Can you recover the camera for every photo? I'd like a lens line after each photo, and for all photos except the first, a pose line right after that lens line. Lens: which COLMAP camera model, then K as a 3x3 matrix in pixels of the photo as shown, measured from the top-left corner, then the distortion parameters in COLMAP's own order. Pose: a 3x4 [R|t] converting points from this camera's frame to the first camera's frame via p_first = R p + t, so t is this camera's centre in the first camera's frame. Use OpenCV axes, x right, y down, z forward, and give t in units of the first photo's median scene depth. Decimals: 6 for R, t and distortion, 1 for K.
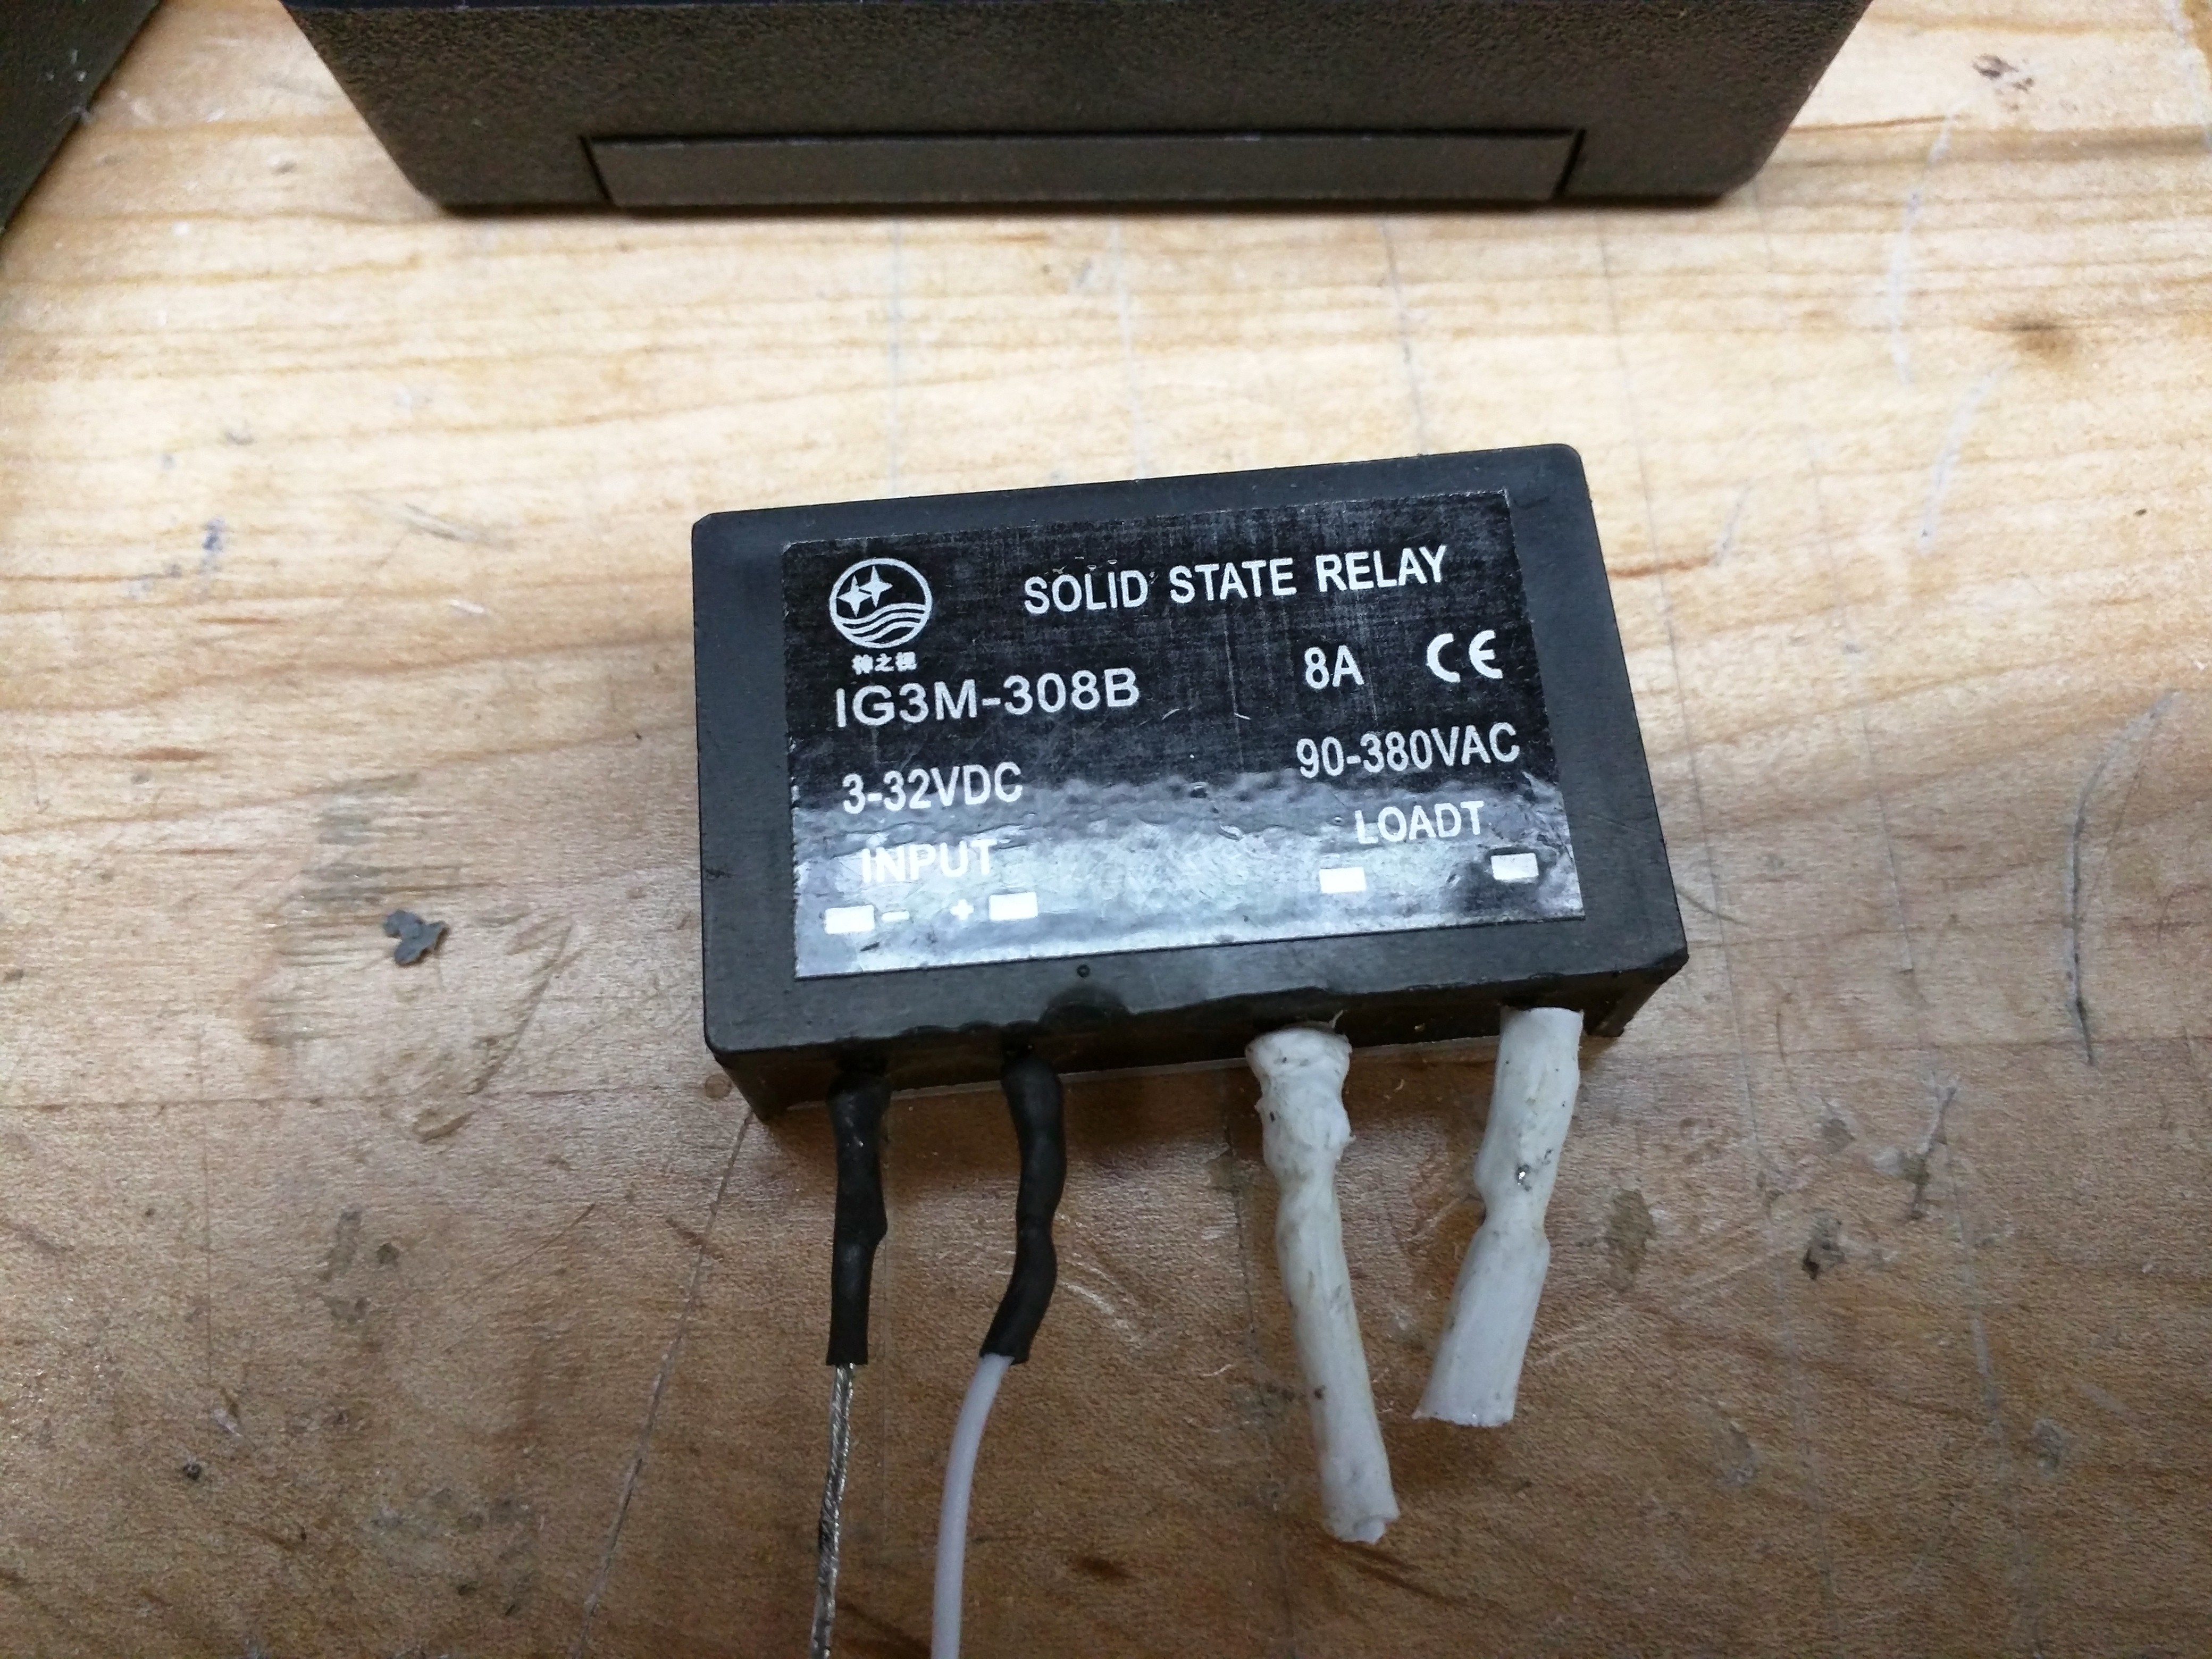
lens RADIAL K [[1972.3, 0, 1106.0], [0, 1972.3, 829.5], [0, 0, 1]] dist [0.004980, 0.003184]
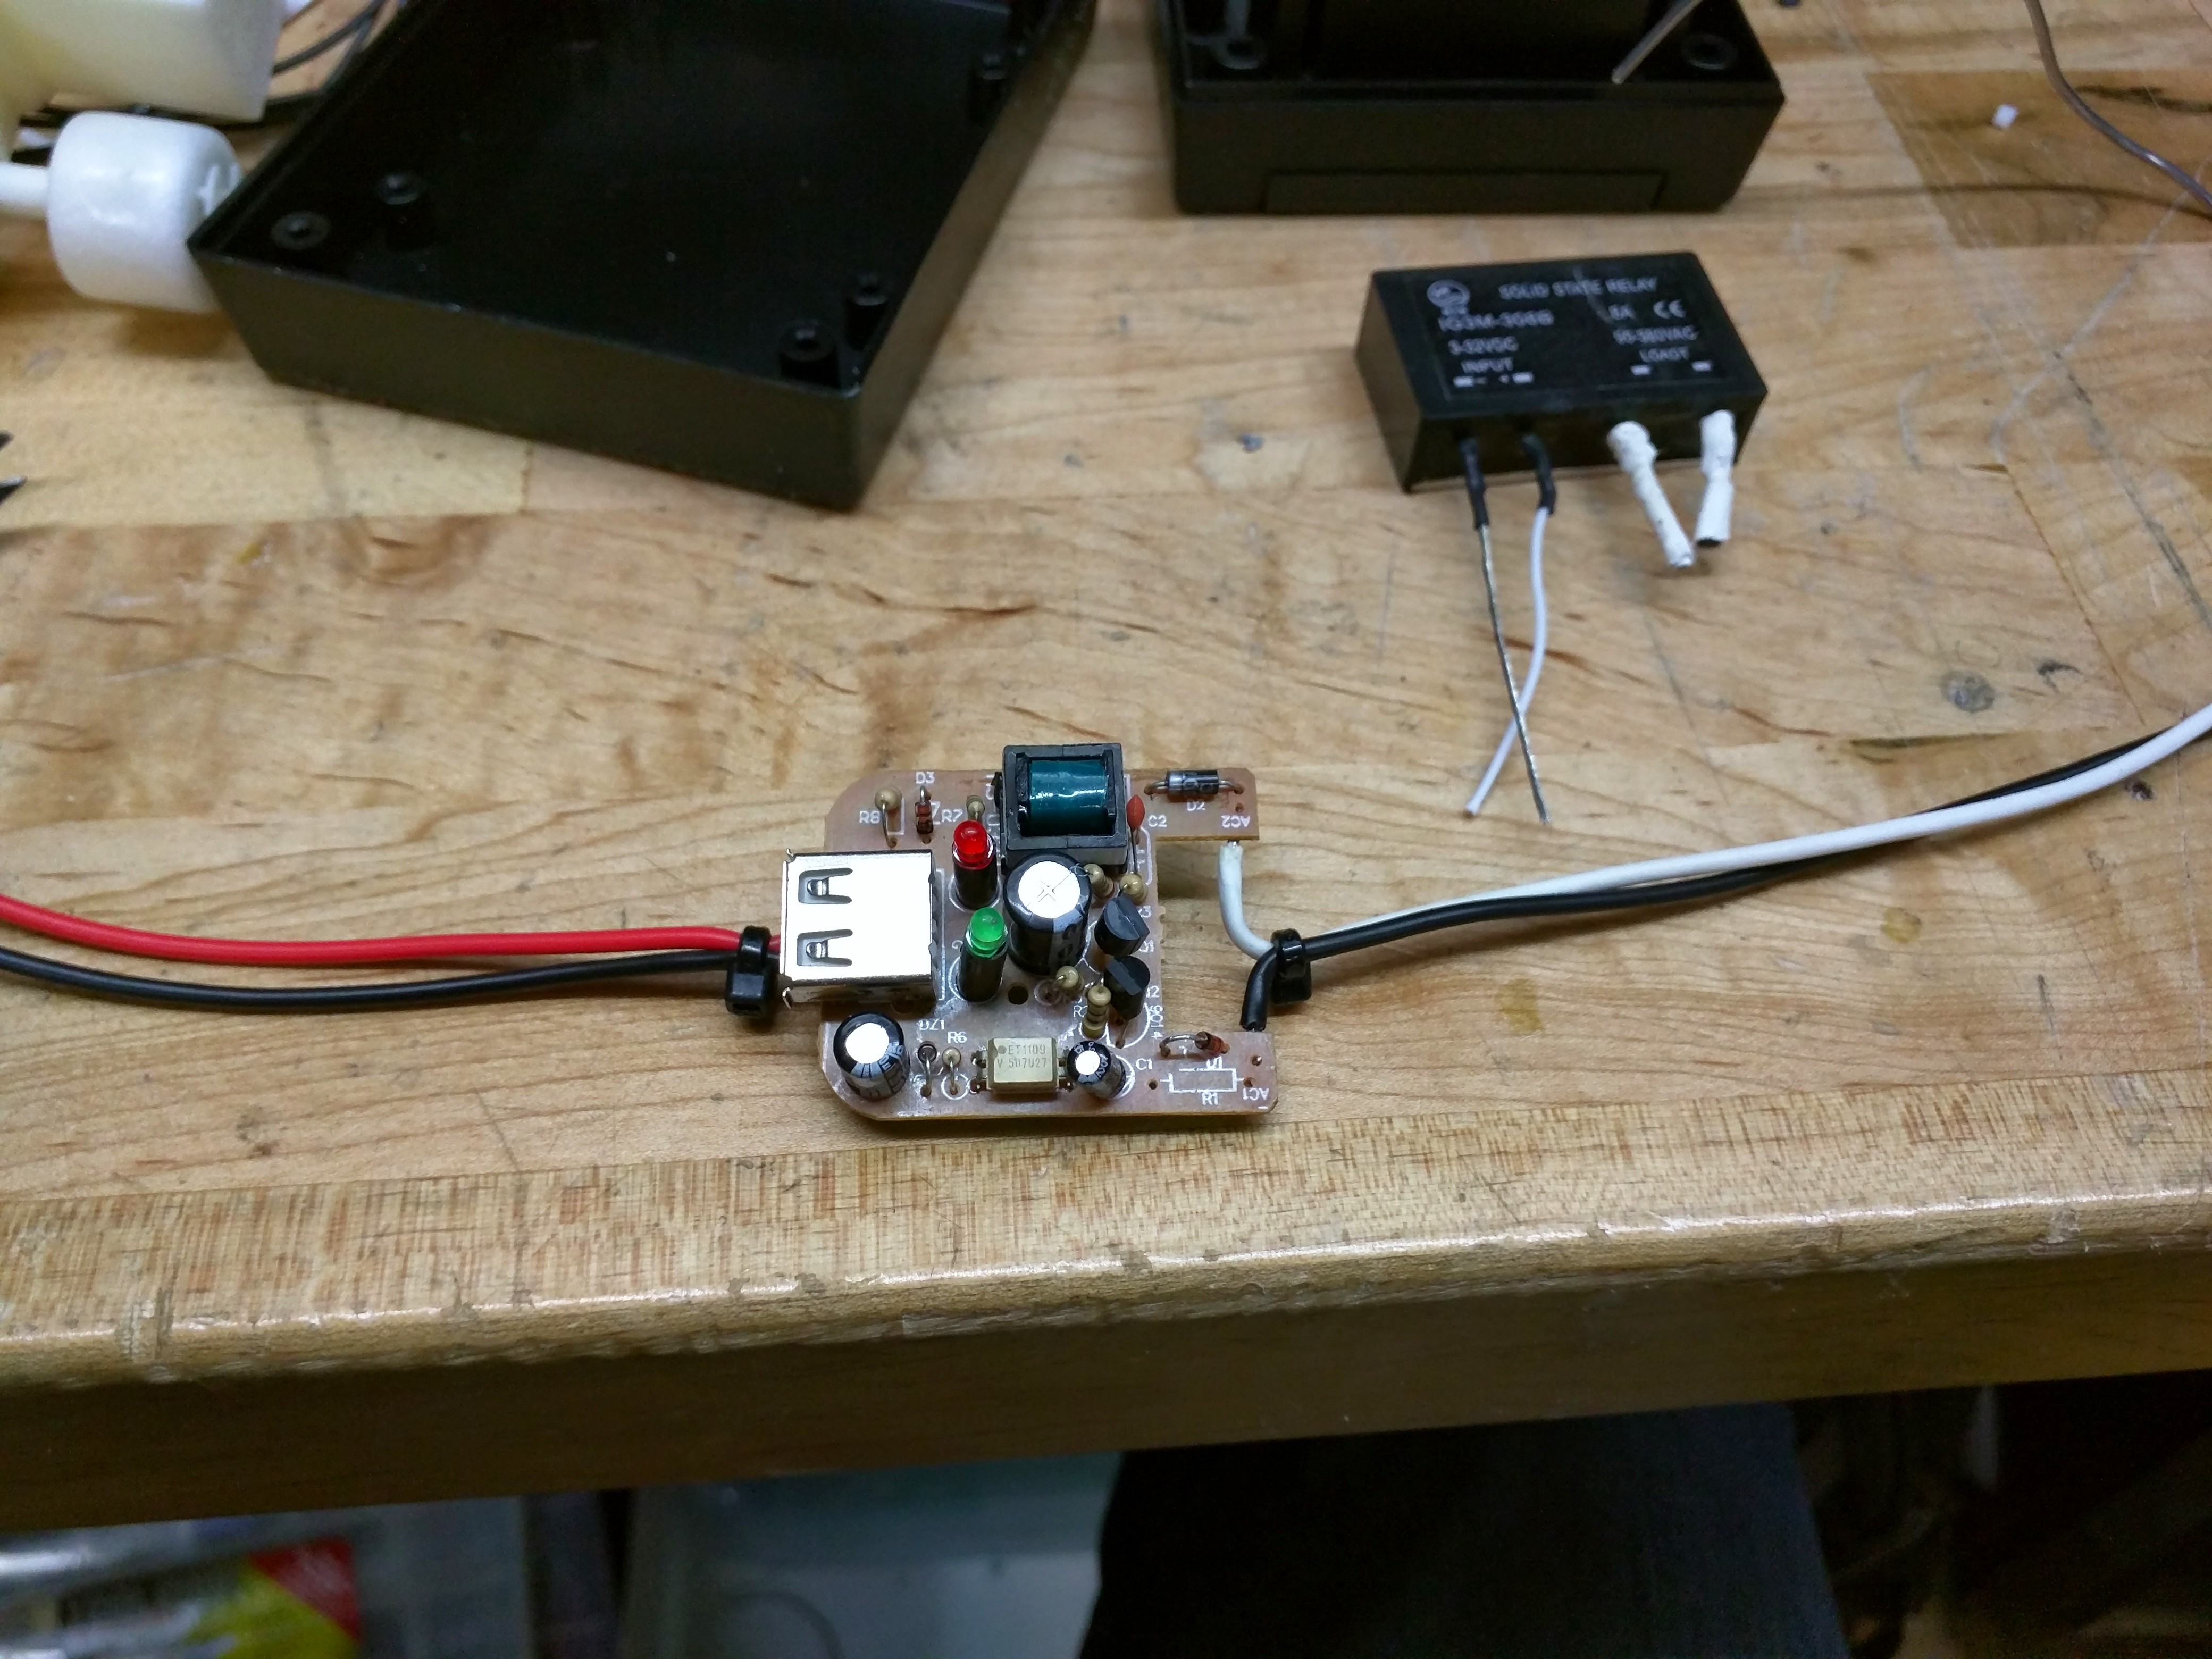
lens RADIAL K [[1972.3, 0, 1106.0], [0, 1972.3, 829.5], [0, 0, 1]] dist [0.004980, 0.003184]
pose [[0.996487, -0.029374, 0.078422, -0.788167], [0.046902, 0.971572, -0.232052, 1.154041], [-0.069376, 0.234915, 0.969537, -1.331283]]
